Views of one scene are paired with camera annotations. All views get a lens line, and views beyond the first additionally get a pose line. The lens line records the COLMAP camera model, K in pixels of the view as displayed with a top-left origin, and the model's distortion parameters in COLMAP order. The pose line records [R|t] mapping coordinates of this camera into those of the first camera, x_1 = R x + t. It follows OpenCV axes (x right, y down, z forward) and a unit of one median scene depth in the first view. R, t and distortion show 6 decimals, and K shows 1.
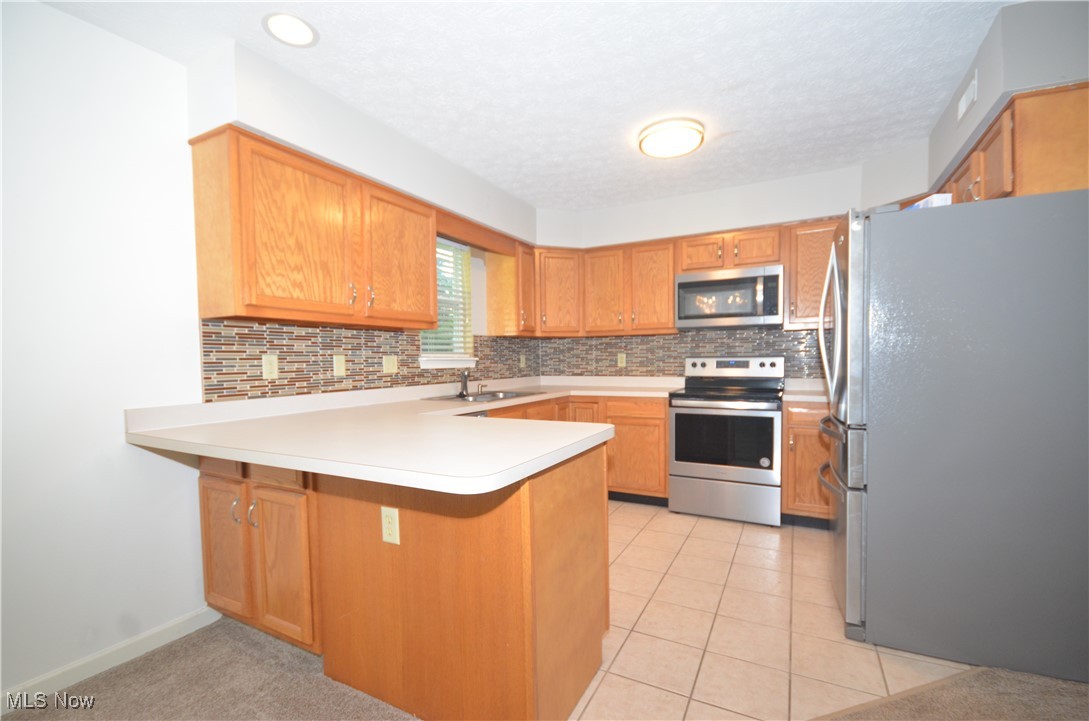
lens RADIAL K [[476.4, 0, 543.0], [0, 476.4, 365.6], [0, 0, 1]] dist [0.003019, -0.008265]
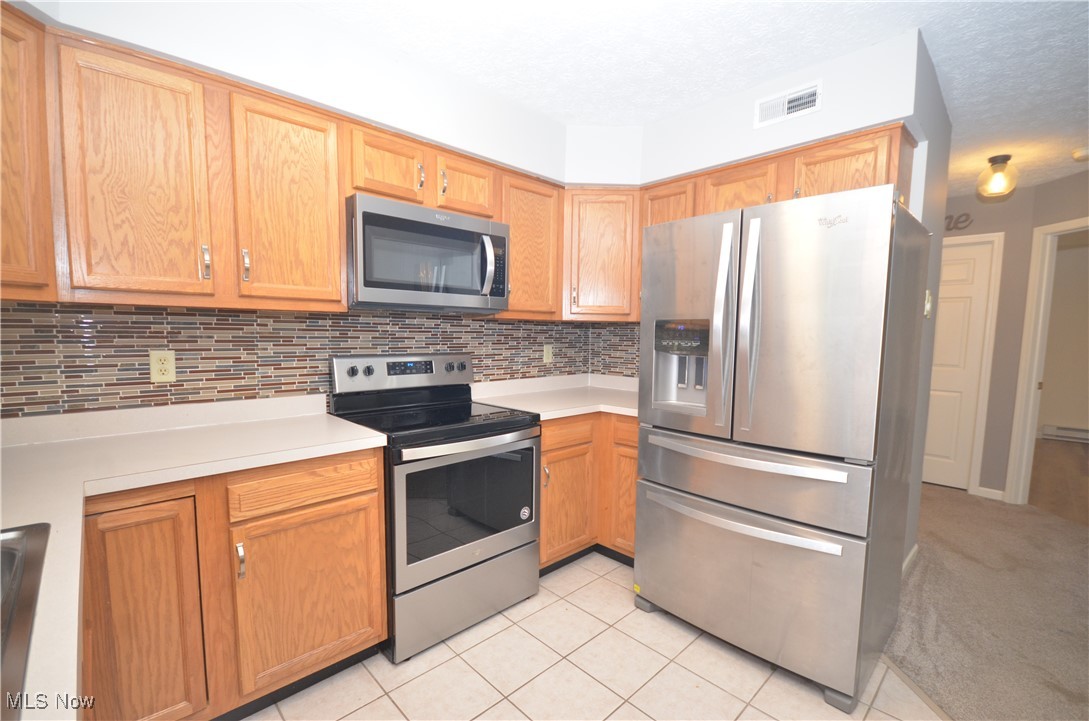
lens RADIAL K [[476.4, 0, 534.9], [0, 476.4, 376.9], [0, 0, 1]] dist [0.003019, -0.008265]
pose [[0.308396, -0.074346, 0.948348, -0.156934], [-0.000142, 0.996938, 0.078201, -0.044072], [-0.951258, -0.024252, 0.307441, 0.739390]]
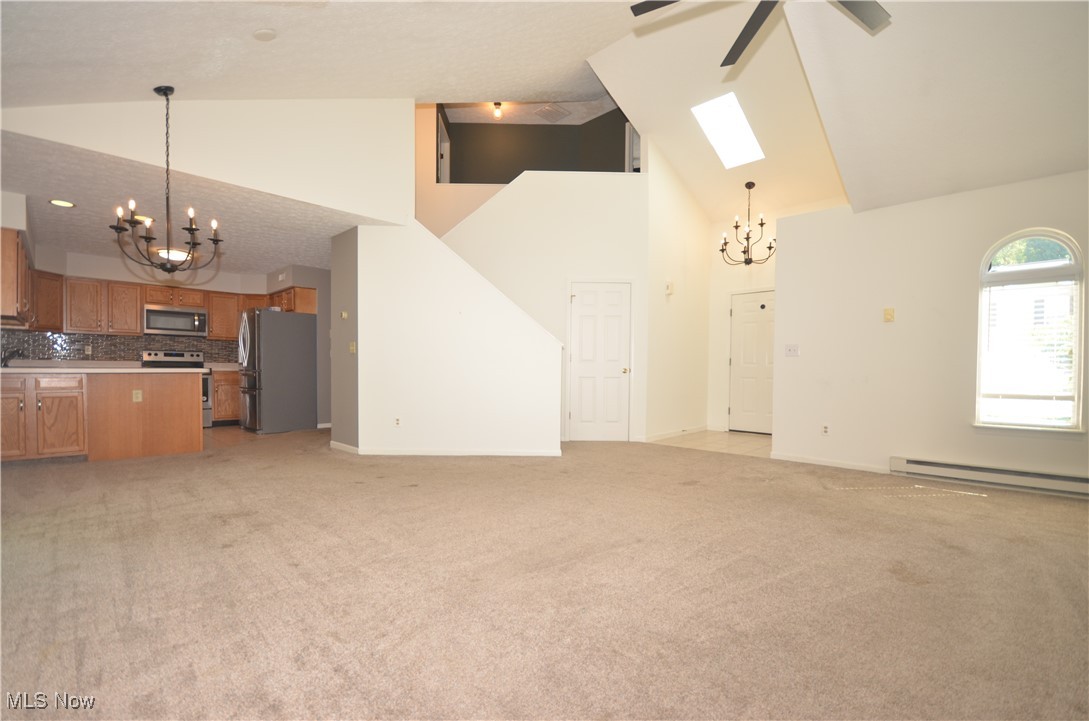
lens RADIAL K [[476.4, 0, 549.1], [0, 476.4, 368.4], [0, 0, 1]] dist [0.003019, -0.008265]
pose [[0.327601, 0.021006, 0.944583, -1.027039], [0.001654, 0.999739, -0.022806, 0.110355], [-0.944815, 0.009034, 0.327481, -1.178267]]
